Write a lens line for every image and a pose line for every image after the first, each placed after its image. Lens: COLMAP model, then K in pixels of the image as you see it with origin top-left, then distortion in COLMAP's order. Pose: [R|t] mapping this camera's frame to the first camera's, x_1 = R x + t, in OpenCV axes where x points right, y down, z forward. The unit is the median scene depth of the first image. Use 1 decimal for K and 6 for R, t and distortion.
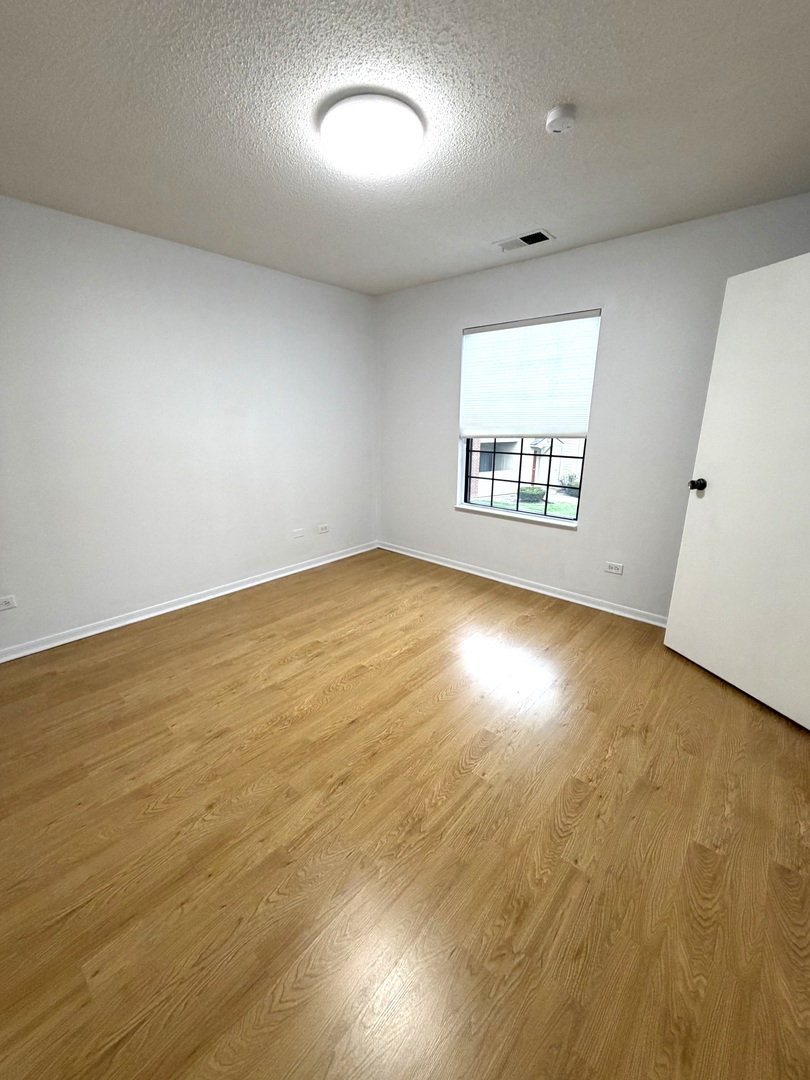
lens RADIAL K [[432.0, 0, 406.1], [0, 432.0, 538.8], [0, 0, 1]] dist [-0.005698, -0.000370]
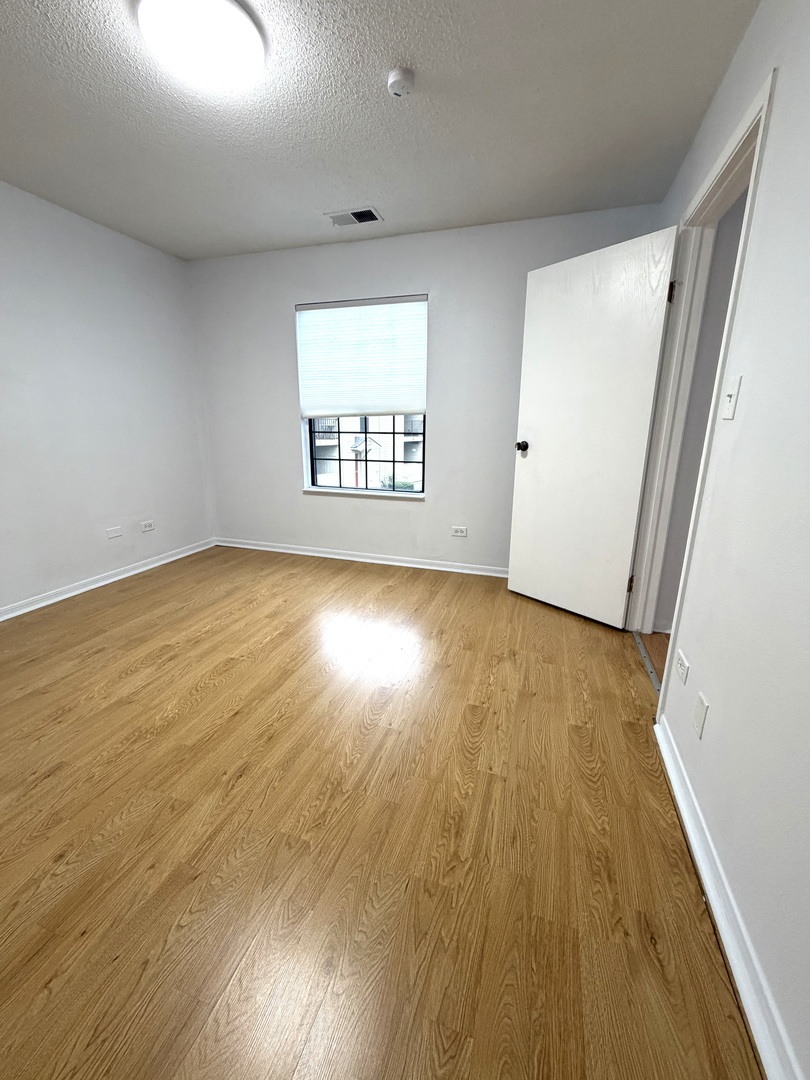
lens RADIAL K [[432.0, 0, 414.2], [0, 432.0, 536.9], [0, 0, 1]] dist [-0.005698, -0.000370]
pose [[0.913105, -0.097990, 0.395773, -0.105817], [0.104740, 0.994489, 0.004577, 0.103420], [-0.394041, 0.037274, 0.918337, 0.042887]]
